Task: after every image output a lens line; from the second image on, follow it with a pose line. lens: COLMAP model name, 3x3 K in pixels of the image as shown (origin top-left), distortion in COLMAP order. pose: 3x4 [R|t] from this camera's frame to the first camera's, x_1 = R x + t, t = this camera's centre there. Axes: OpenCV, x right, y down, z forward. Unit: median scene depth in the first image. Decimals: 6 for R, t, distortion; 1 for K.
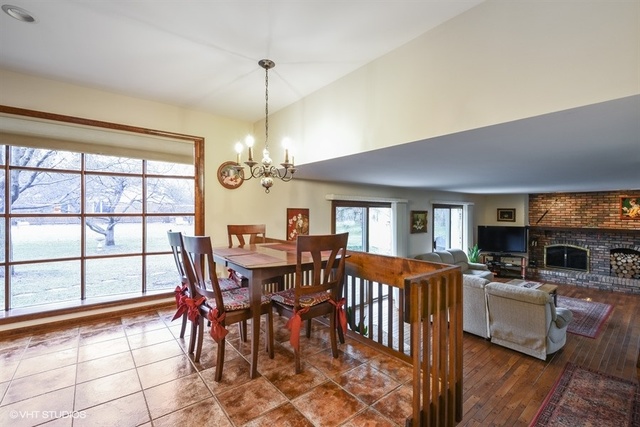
lens RADIAL K [[279.6, 0, 318.1], [0, 279.6, 211.3], [0, 0, 1]] dist [-0.003831, -0.003310]
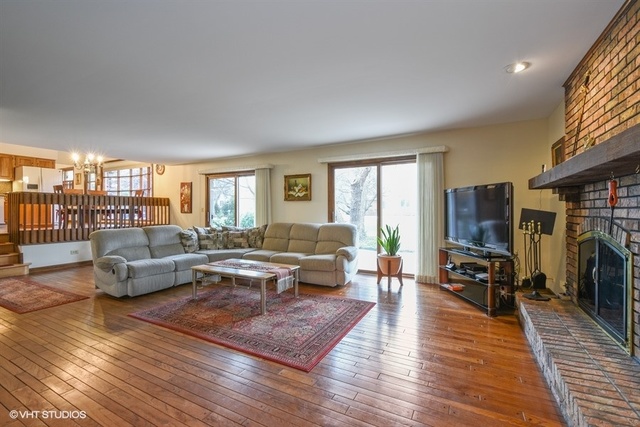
lens RADIAL K [[279.6, 0, 323.4], [0, 279.6, 213.8], [0, 0, 1]] dist [-0.003831, -0.003310]
pose [[0.389775, 0.000904, -0.920910, 1.102869], [-0.000586, 1.000000, 0.000734, 0.109770], [0.920910, 0.000253, 0.389776, 0.693859]]
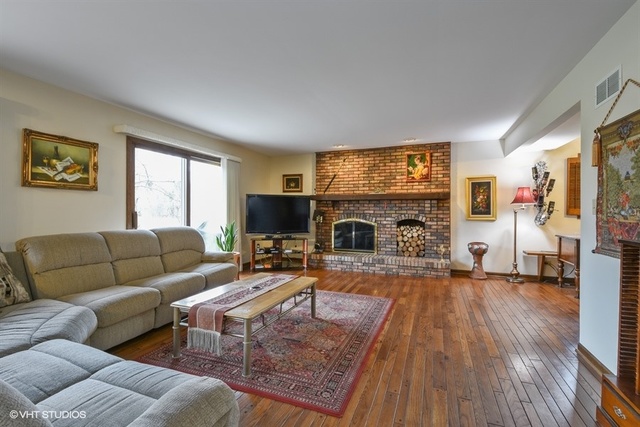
lens RADIAL K [[292.1, 0, 317.7], [0, 292.1, 211.4], [0, 0, 1]] dist [0.001253, -0.000588]
pose [[0.871514, -0.001623, 0.490369, 0.452017], [-0.000285, 0.999993, 0.003816, 0.104056], [-0.490371, -0.003466, 0.871507, 0.389025]]
